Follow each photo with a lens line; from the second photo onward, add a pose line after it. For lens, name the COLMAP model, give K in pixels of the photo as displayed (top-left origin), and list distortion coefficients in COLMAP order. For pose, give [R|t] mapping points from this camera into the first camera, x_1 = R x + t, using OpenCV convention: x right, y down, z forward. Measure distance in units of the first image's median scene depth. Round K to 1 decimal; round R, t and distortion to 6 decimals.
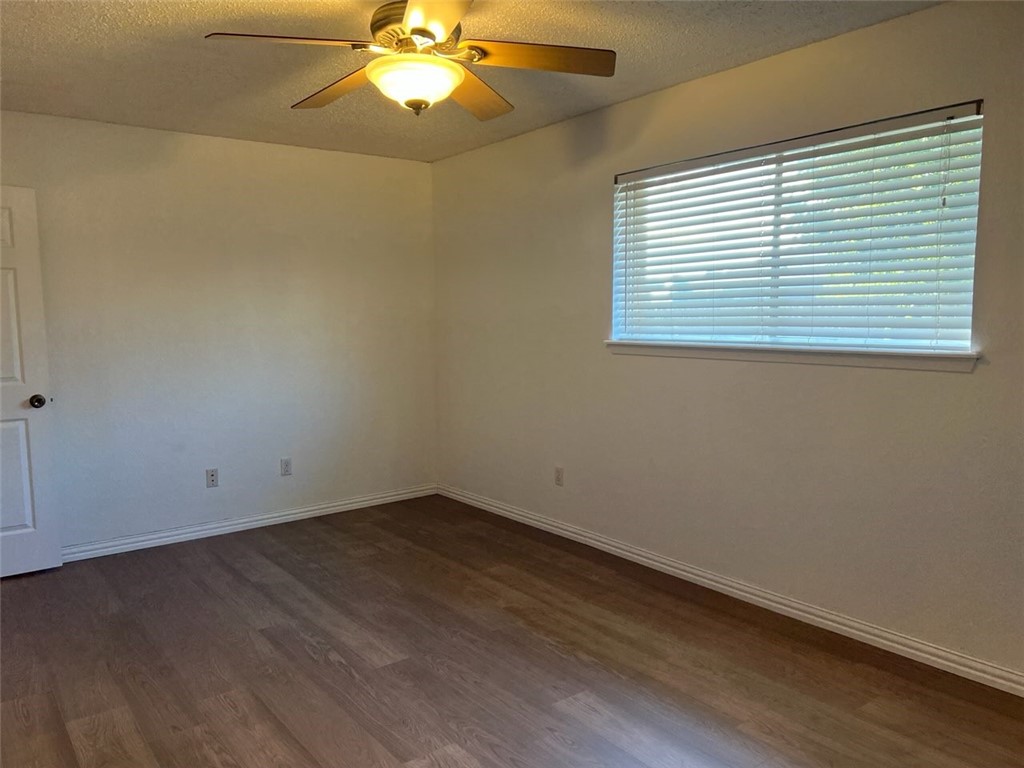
lens RADIAL K [[772.0, 0, 516.1], [0, 772.0, 387.2], [0, 0, 1]] dist [0.056175, -0.023707]
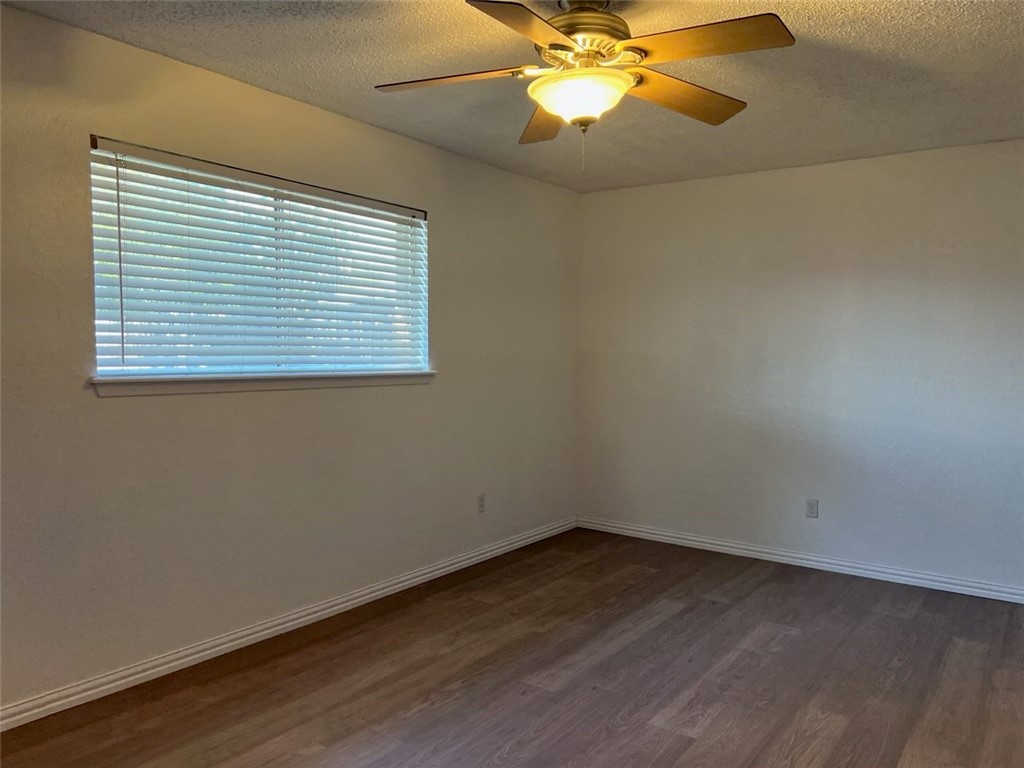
lens RADIAL K [[772.0, 0, 516.3], [0, 772.0, 381.6], [0, 0, 1]] dist [0.056175, -0.023707]
pose [[-0.288458, -0.041159, 0.956608, -0.756032], [0.079402, 0.994606, 0.066737, -0.088153], [-0.954195, 0.095208, -0.283634, 1.012882]]
